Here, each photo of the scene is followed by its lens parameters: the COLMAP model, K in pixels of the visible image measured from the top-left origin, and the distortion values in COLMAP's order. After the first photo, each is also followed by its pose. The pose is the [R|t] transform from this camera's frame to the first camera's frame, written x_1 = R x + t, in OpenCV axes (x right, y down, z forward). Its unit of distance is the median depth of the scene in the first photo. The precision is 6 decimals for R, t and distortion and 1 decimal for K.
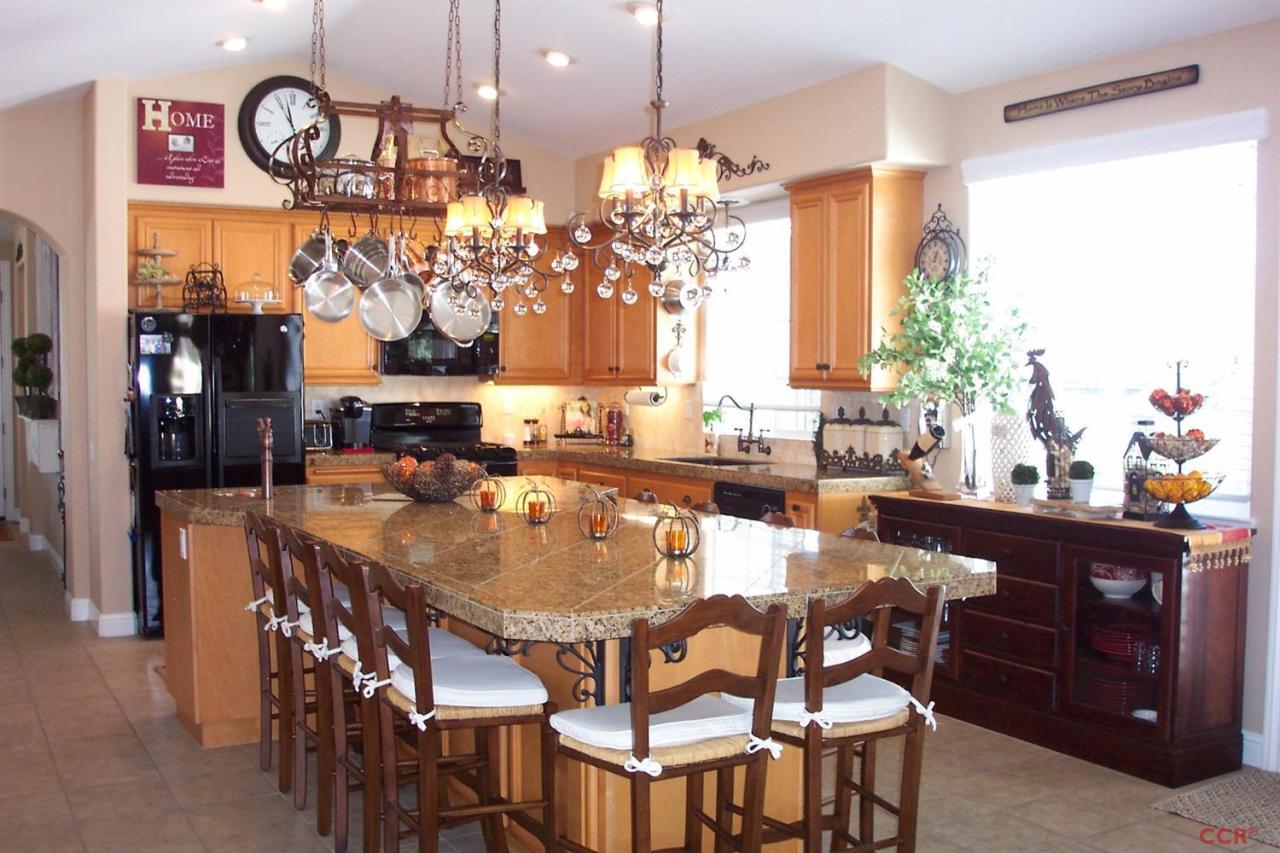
lens RADIAL K [[1300.8, 0, 646.2], [0, 1300.8, 431.5], [0, 0, 1]] dist [-0.105718, 0.000000]
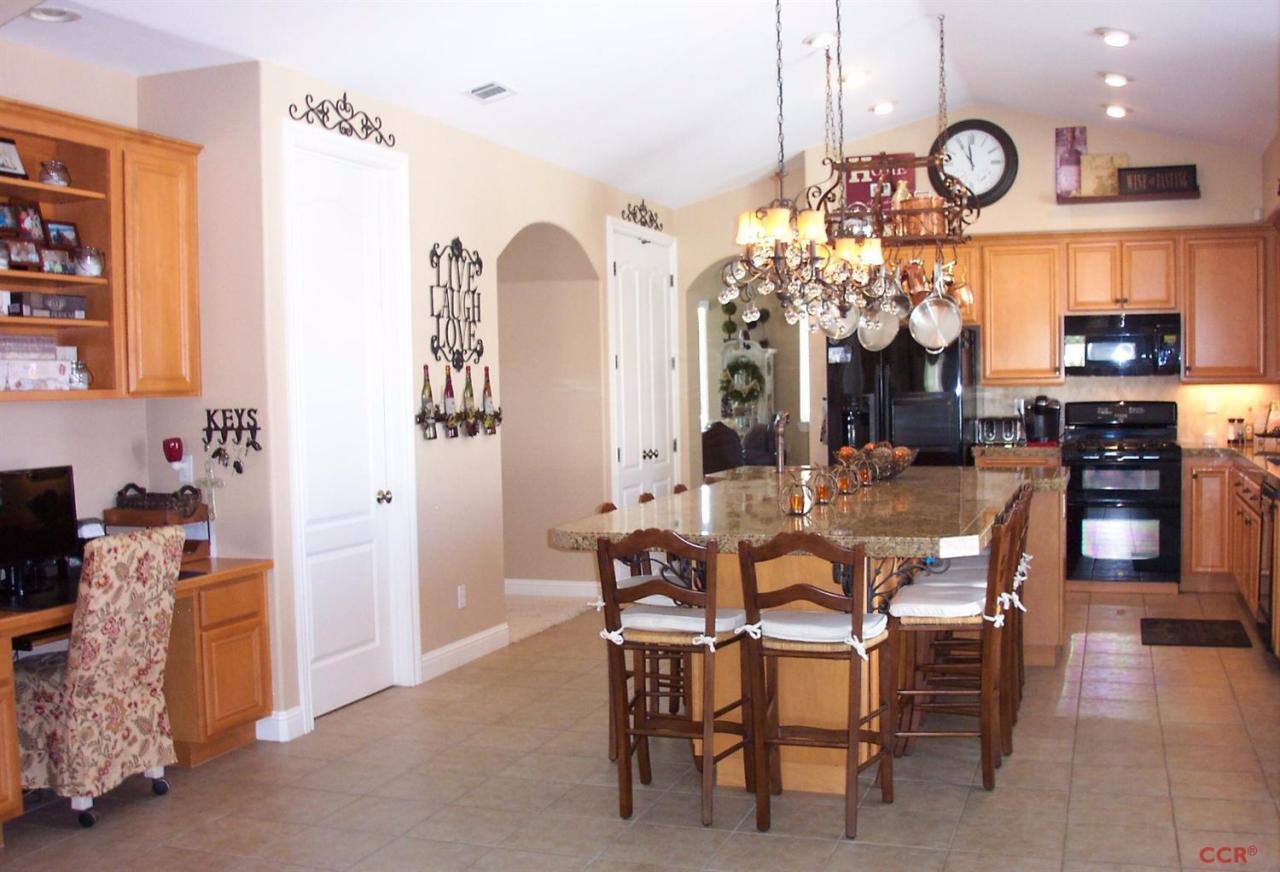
lens RADIAL K [[1352.9, 0, 690.1], [0, 1352.9, 445.4], [0, 0, 1]] dist [-0.107856, 0.000000]
pose [[0.663526, 0.019732, -0.747893, 0.572770], [-0.014707, 0.999803, 0.013331, 0.005707], [0.748008, 0.002154, 0.663686, 0.008572]]
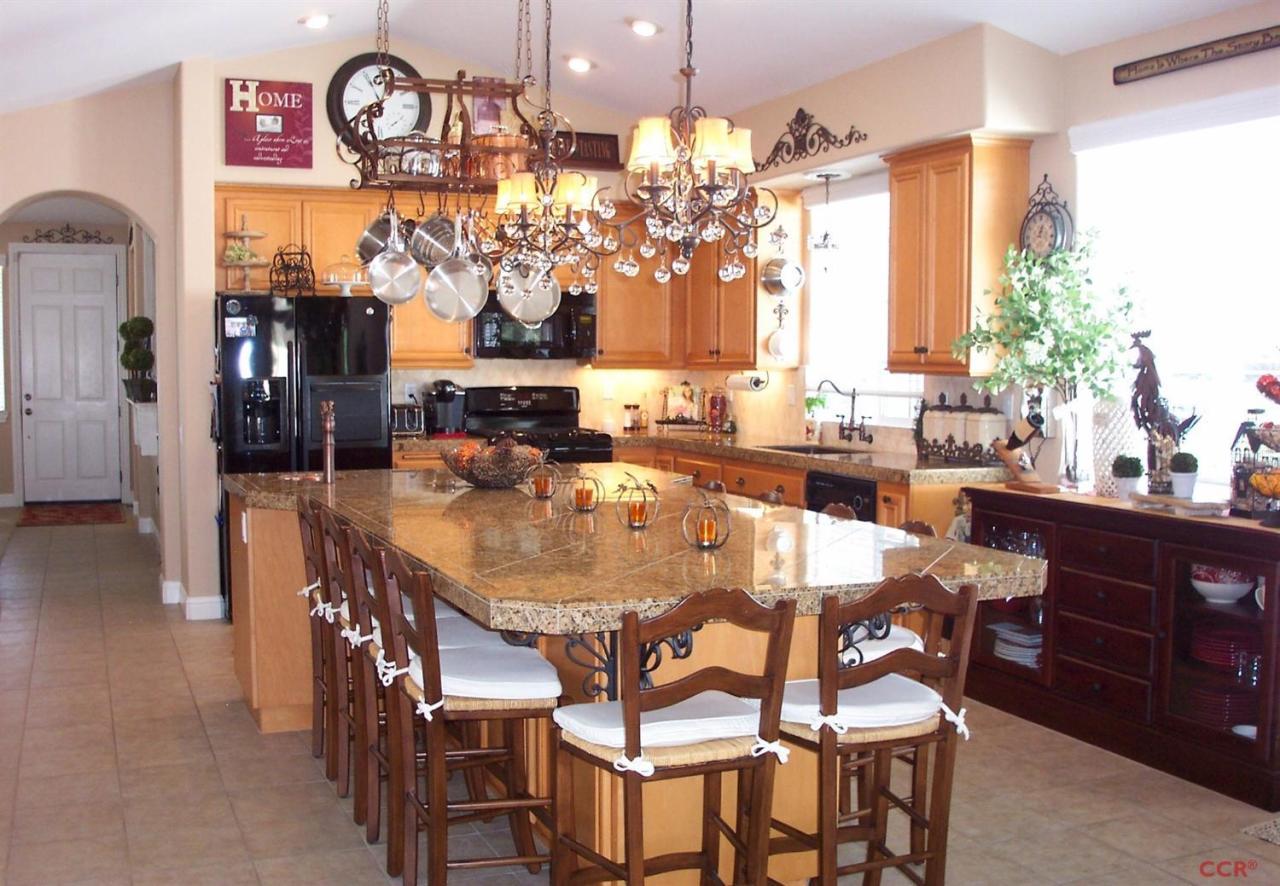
lens RADIAL K [[1352.9, 0, 626.7], [0, 1352.9, 448.9], [0, 0, 1]] dist [-0.107856, 0.000000]
pose [[0.991394, 0.009174, -0.130590, 0.056160], [-0.006235, 0.999718, 0.022901, 0.000775], [0.130764, -0.021890, 0.991172, 0.007214]]
